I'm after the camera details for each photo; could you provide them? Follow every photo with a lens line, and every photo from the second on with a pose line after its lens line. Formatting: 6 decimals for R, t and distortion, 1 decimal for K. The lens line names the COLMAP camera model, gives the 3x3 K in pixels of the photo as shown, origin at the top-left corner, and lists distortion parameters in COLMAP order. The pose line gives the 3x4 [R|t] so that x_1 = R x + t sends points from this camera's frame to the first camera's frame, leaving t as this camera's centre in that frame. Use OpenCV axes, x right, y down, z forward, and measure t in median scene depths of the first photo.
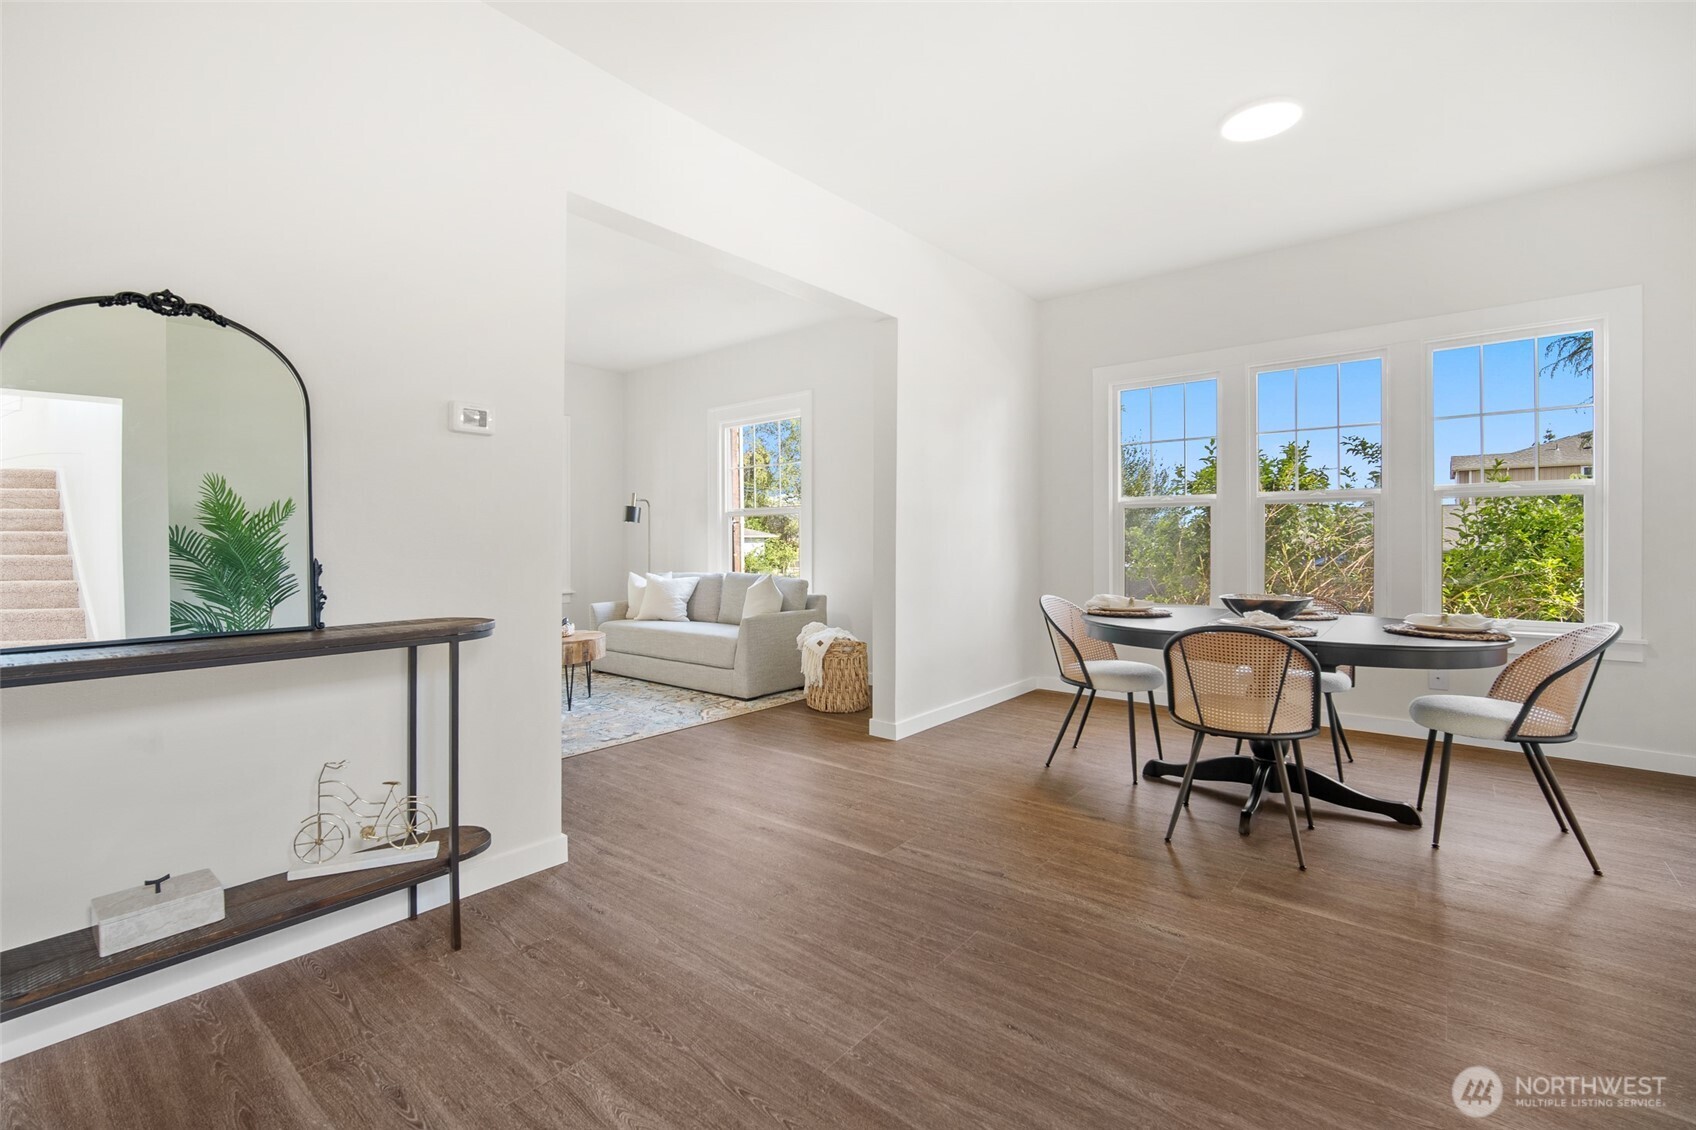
lens RADIAL K [[738.2, 0, 848.9], [0, 738.2, 557.0], [0, 0, 1]] dist [-0.010507, 0.001558]
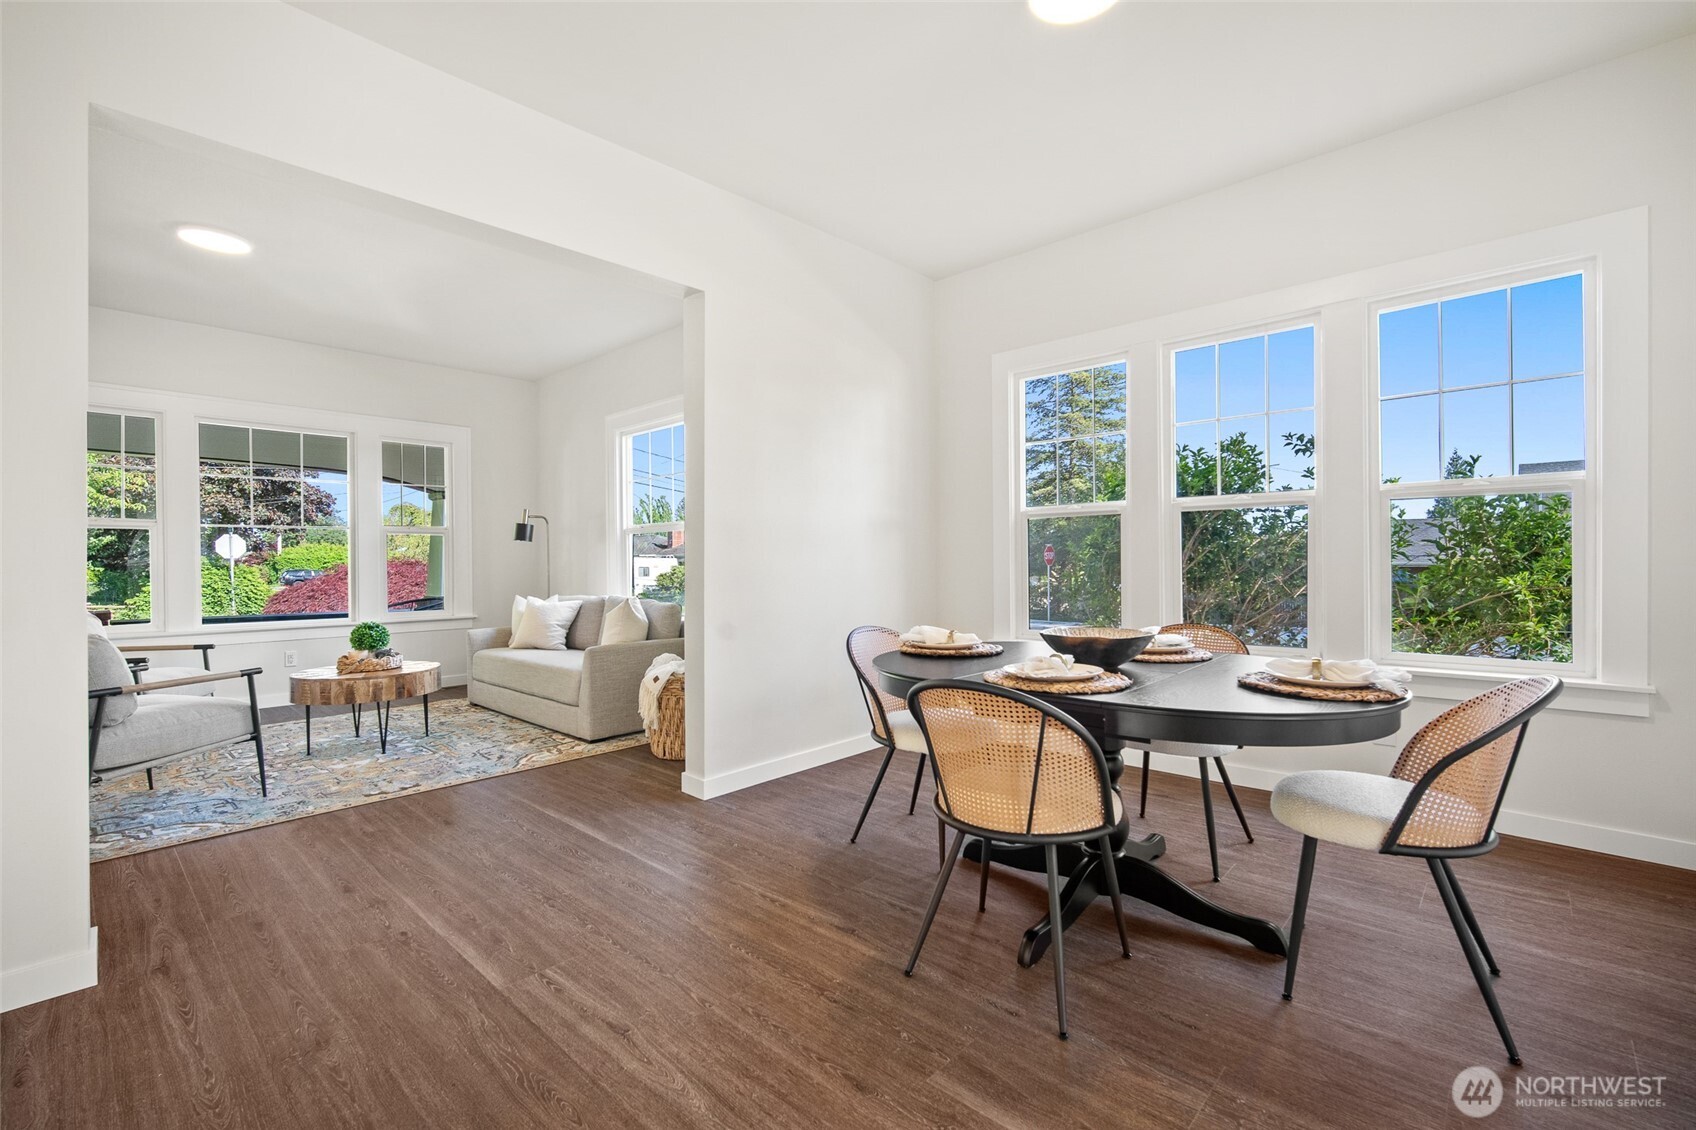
lens RADIAL K [[738.2, 0, 843.0], [0, 738.2, 566.7], [0, 0, 1]] dist [-0.010507, 0.001558]
pose [[0.998000, -0.006504, -0.062874, 0.255066], [0.005876, 0.999931, -0.010171, -0.005060], [0.062936, 0.009781, 0.997970, 0.164813]]
